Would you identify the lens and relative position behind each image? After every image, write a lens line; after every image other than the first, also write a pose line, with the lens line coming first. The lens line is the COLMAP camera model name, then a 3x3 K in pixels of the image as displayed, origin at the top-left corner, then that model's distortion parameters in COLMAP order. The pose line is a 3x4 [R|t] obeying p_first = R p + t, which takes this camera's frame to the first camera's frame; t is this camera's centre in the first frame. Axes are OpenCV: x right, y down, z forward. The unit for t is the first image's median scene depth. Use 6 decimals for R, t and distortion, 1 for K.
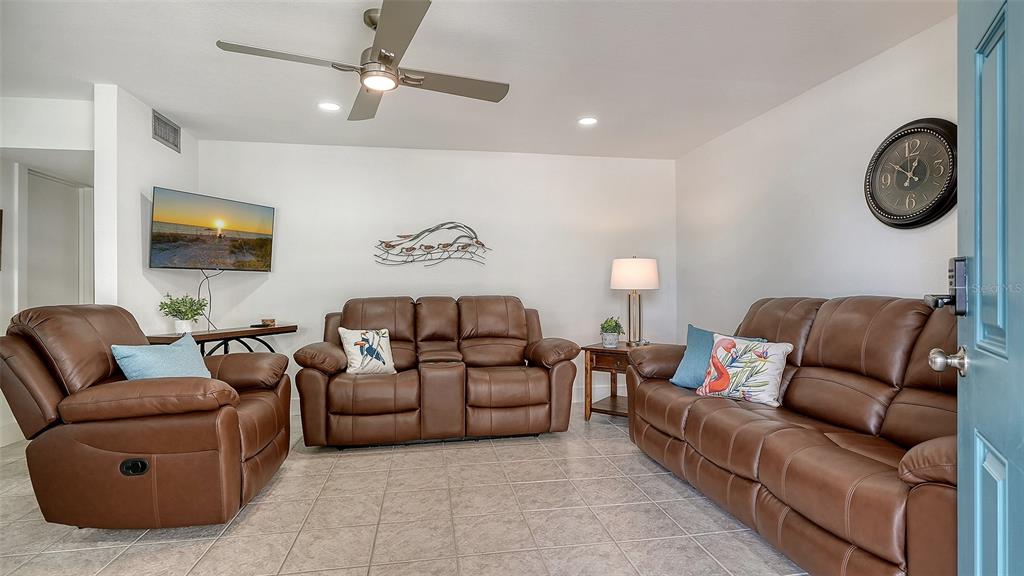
lens RADIAL K [[480.7, 0, 503.9], [0, 480.7, 293.0], [0, 0, 1]] dist [0.003983, 0.000796]
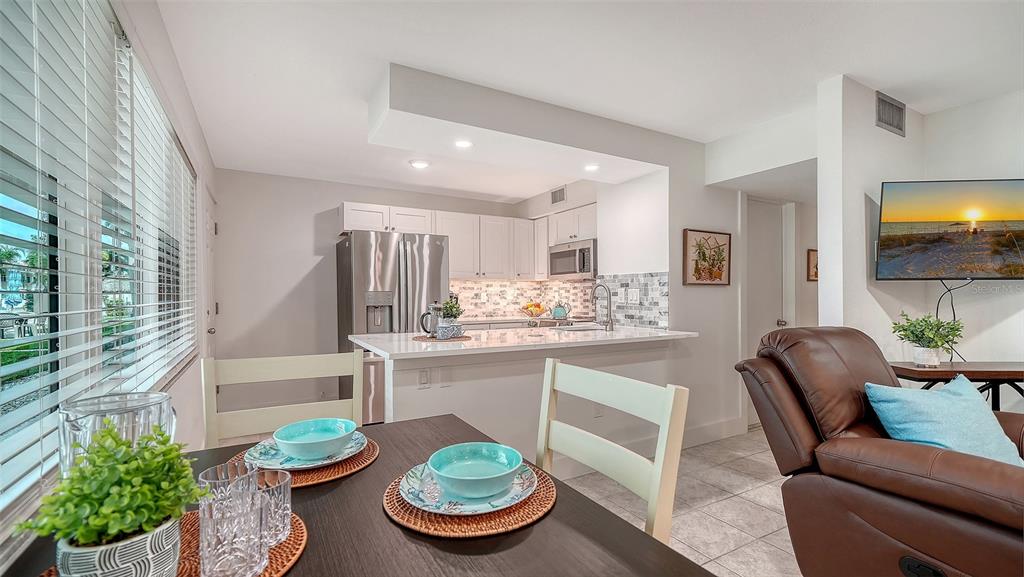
lens RADIAL K [[437.2, 0, 513.7], [0, 437.2, 298.1], [0, 0, 1]] dist [0.001743, 0.000072]
pose [[0.354263, 0.004944, -0.935133, -0.221546], [0.000238, 0.999986, 0.005378, -0.022546], [0.935146, -0.002128, 0.354257, 0.128540]]
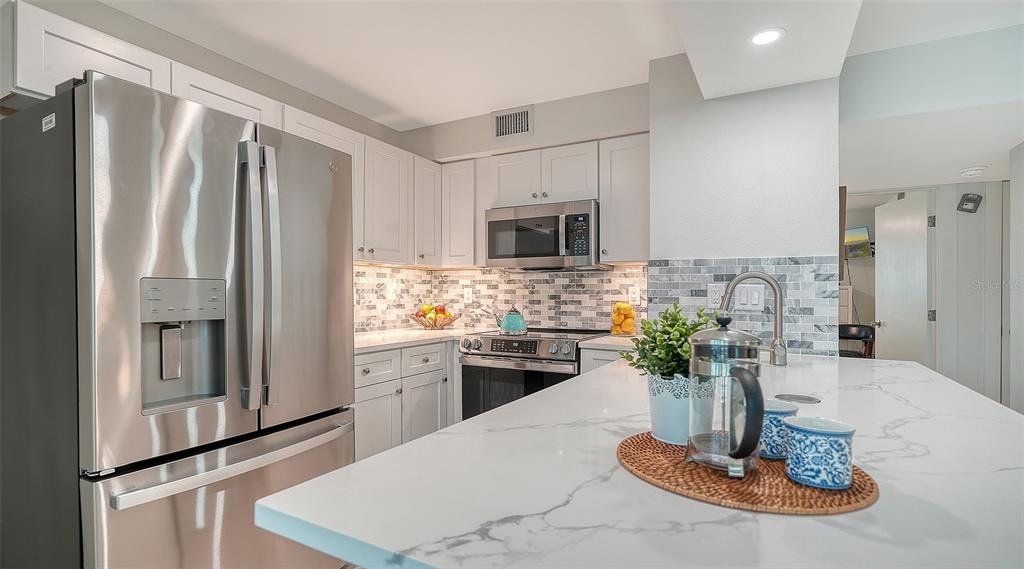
lens RADIAL K [[480.7, 0, 515.1], [0, 480.7, 298.8], [0, 0, 1]] dist [0.003983, 0.000796]
pose [[0.789498, 0.013821, -0.613598, -0.928407], [-0.009682, 0.999902, 0.010065, -0.023017], [0.613677, -0.002006, 0.789555, 0.046980]]
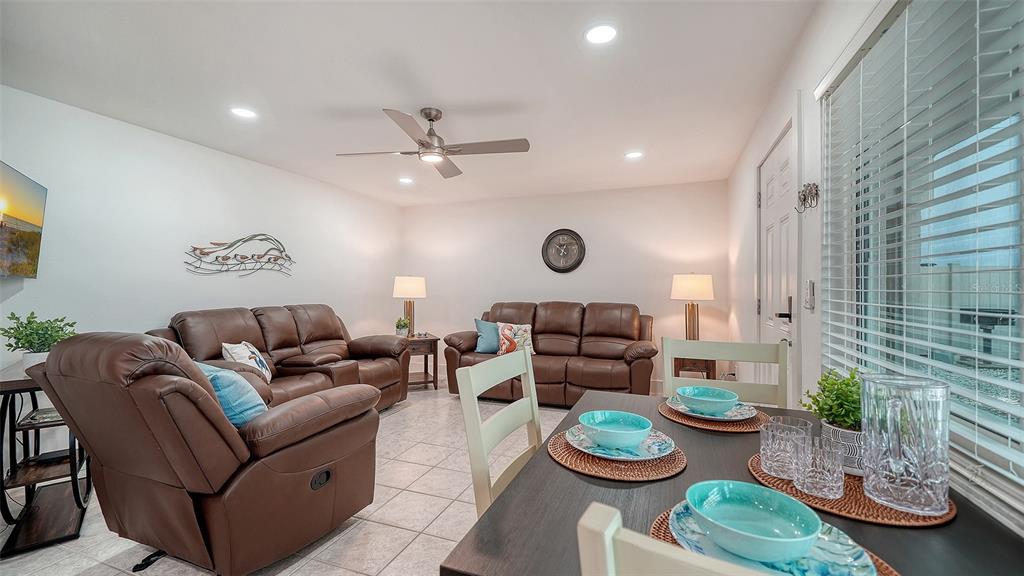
lens RADIAL K [[426.6, 0, 511.6], [0, 426.6, 286.2], [0, 0, 1]] dist [-0.000891, -0.000054]
pose [[0.503604, 0.011439, 0.863859, -0.788448], [0.004038, 0.999870, -0.015594, -0.023996], [-0.863925, 0.011342, 0.503493, 0.098312]]
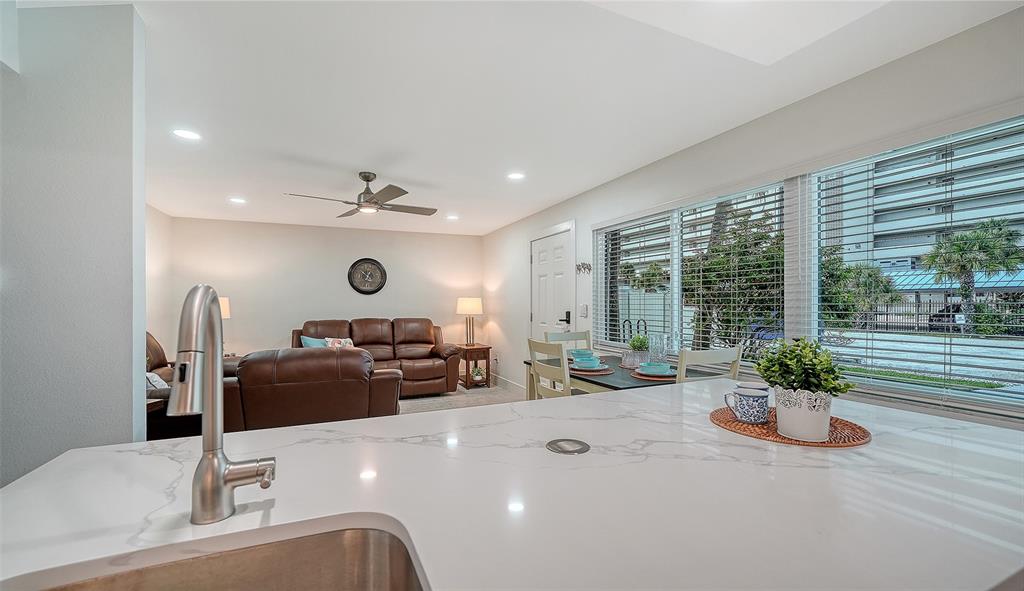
lens RADIAL K [[409.6, 0, 505.8], [0, 409.6, 299.0], [0, 0, 1]] dist [-0.002412, -0.000061]
pose [[-0.254138, 0.017615, 0.967008, -1.232632], [0.013608, 0.999800, -0.014636, -0.040520], [-0.967072, 0.009439, -0.254327, 0.567243]]
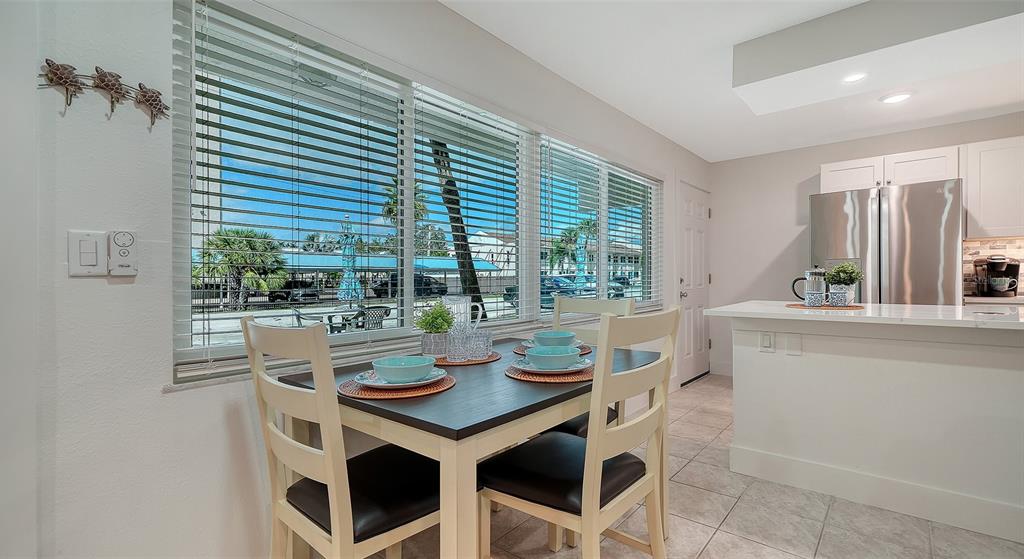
lens RADIAL K [[445.9, 0, 505.9], [0, 445.9, 278.6], [0, 0, 1]] dist [-0.002170, -0.000100]
pose [[-0.770937, 0.009818, -0.636836, -0.154794], [0.009689, 0.999946, 0.003686, -0.000062], [0.636838, -0.003329, -0.770991, 0.501214]]
